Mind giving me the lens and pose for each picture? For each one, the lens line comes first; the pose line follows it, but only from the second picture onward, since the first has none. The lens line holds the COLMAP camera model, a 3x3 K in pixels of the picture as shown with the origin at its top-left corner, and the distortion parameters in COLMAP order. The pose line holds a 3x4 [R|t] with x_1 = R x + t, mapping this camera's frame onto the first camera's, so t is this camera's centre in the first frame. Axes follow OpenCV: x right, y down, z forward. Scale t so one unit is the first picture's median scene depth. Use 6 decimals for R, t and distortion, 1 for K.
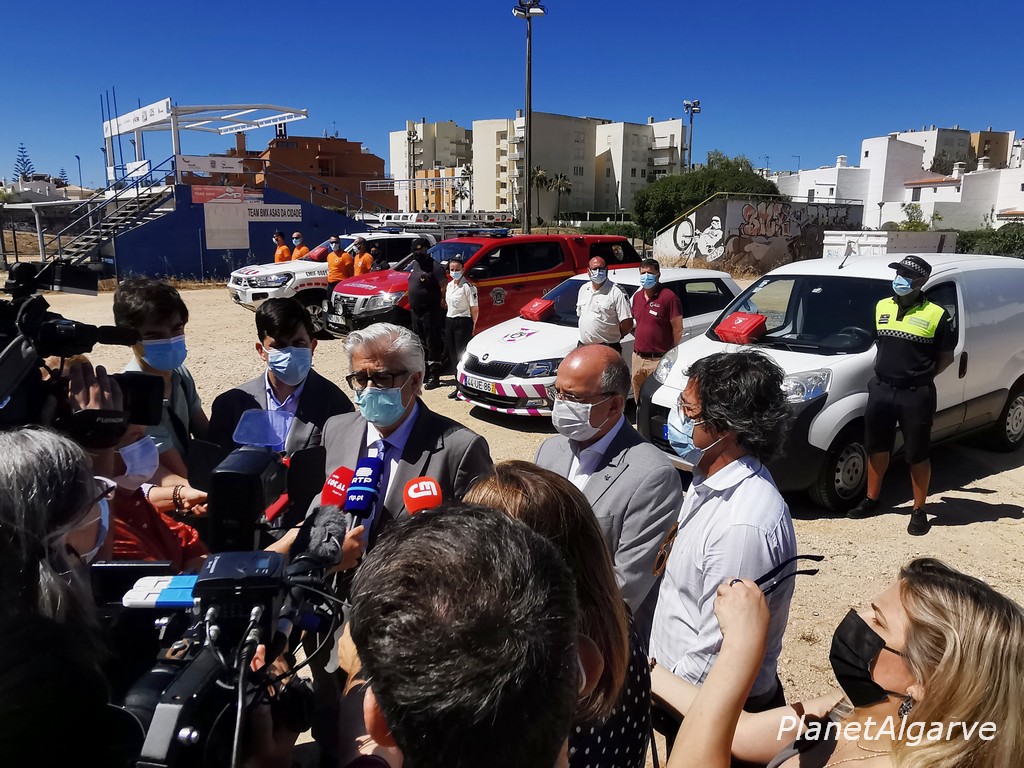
lens RADIAL K [[789.9, 0, 508.3], [0, 789.9, 373.7], [0, 0, 1]] dist [-0.013424, 0.002299]
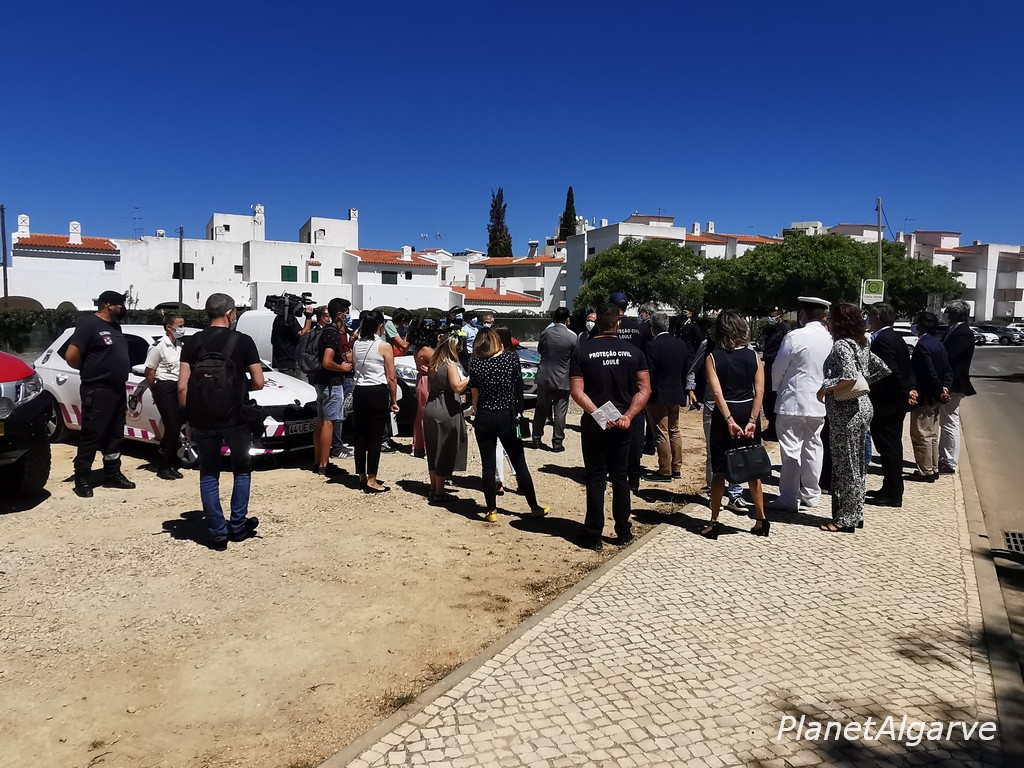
lens RADIAL K [[789.9, 0, 517.6], [0, 789.9, 390.5], [0, 0, 1]] dist [-0.013424, 0.002299]
pose [[-0.397303, -0.089304, 0.913332, -0.130026], [0.156247, 0.974139, 0.163218, -0.018923], [-0.904288, 0.207552, -0.373075, 0.129796]]
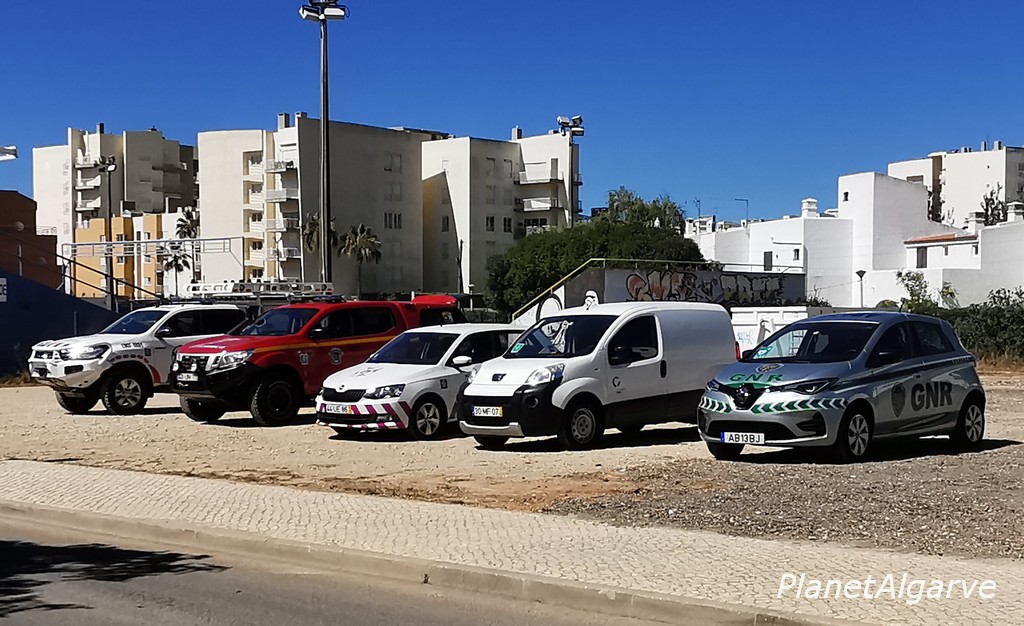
lens RADIAL K [[1533.9, 0, 508.2], [0, 1533.9, 319.1], [0, 0, 1]] dist [0.063079, 0.000000]
pose [[0.986908, -0.011339, 0.160883, -0.018701], [0.040877, 0.982541, -0.181498, 0.038375], [-0.156016, 0.185699, 0.970142, -0.170156]]
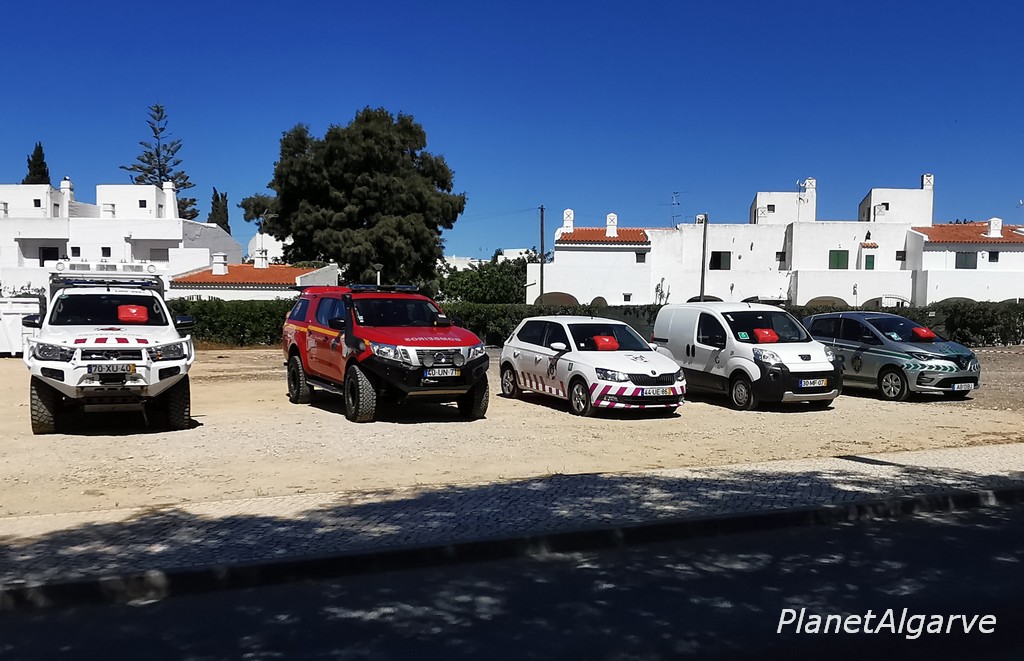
lens RADIAL K [[1059.7, 0, 533.1], [0, 1059.7, 399.0], [0, 0, 1]] dist [-0.003810, 0.000000]
pose [[0.202668, -0.083234, 0.975704, -0.226605], [0.174534, 0.983498, 0.047645, -0.012037], [-0.963568, 0.160638, 0.213851, 0.093153]]
